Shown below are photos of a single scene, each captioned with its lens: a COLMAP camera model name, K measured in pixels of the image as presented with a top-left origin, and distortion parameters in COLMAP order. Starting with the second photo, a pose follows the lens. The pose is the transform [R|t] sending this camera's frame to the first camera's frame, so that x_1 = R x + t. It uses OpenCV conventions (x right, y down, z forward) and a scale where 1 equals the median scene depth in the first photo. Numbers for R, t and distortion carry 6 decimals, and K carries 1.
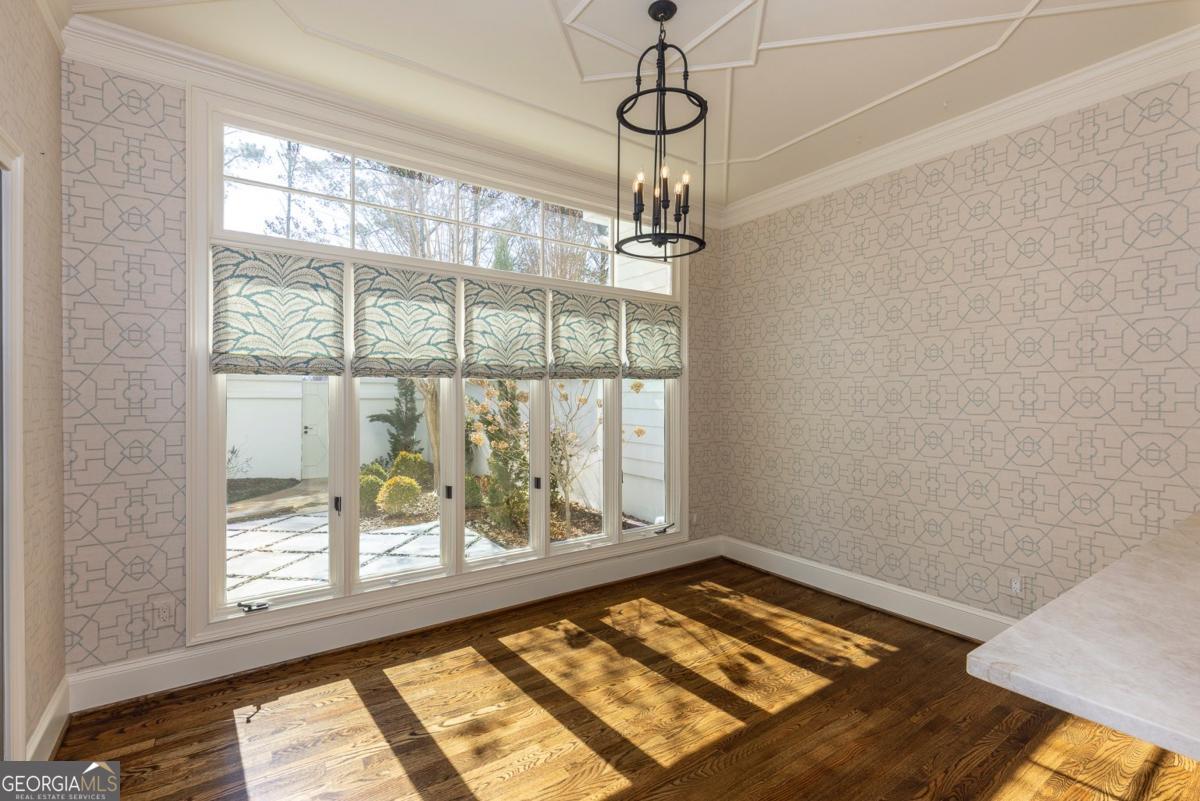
lens RADIAL K [[540.9, 0, 598.8], [0, 540.9, 397.2], [0, 0, 1]] dist [0.004404, -0.000525]
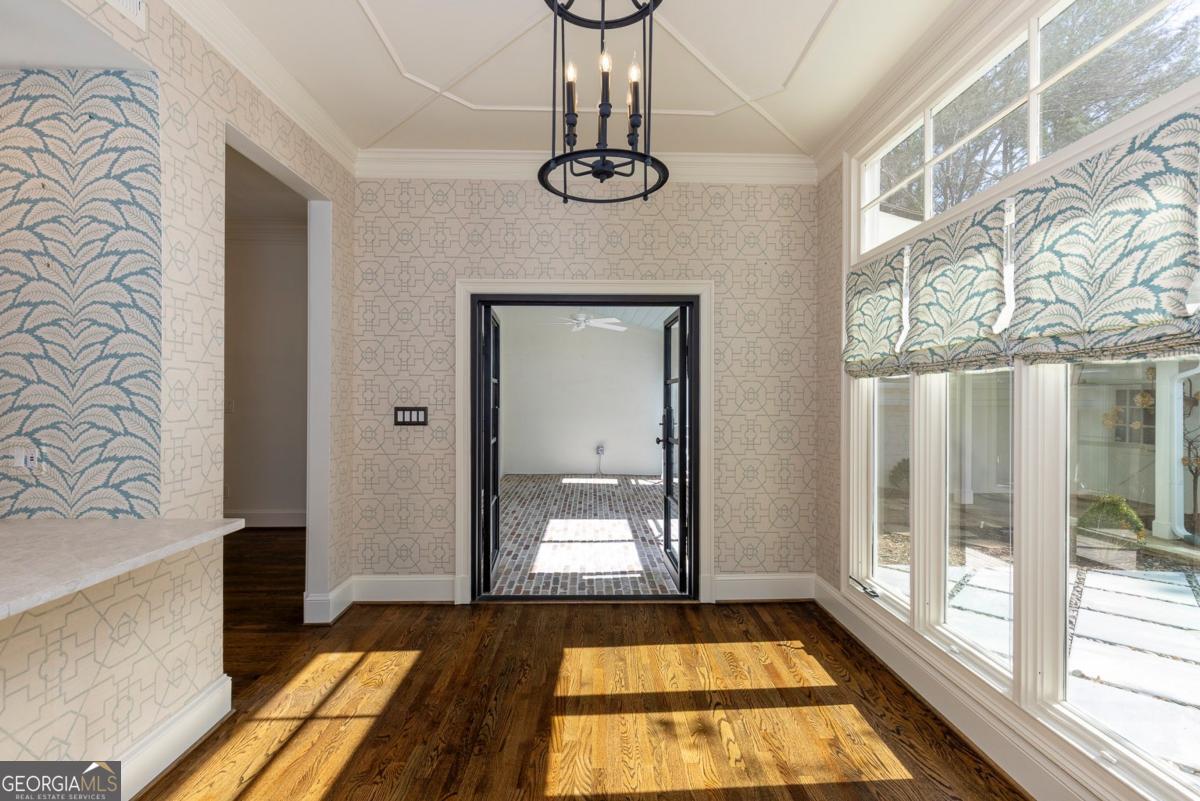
lens RADIAL K [[540.9, 0, 602.3], [0, 540.9, 398.3], [0, 0, 1]] dist [0.004404, -0.000525]
pose [[-0.561053, -0.004466, -0.827768, 0.596813], [-0.008784, 0.999961, 0.000559, 0.004337], [0.827733, 0.007584, -0.561071, 1.205332]]
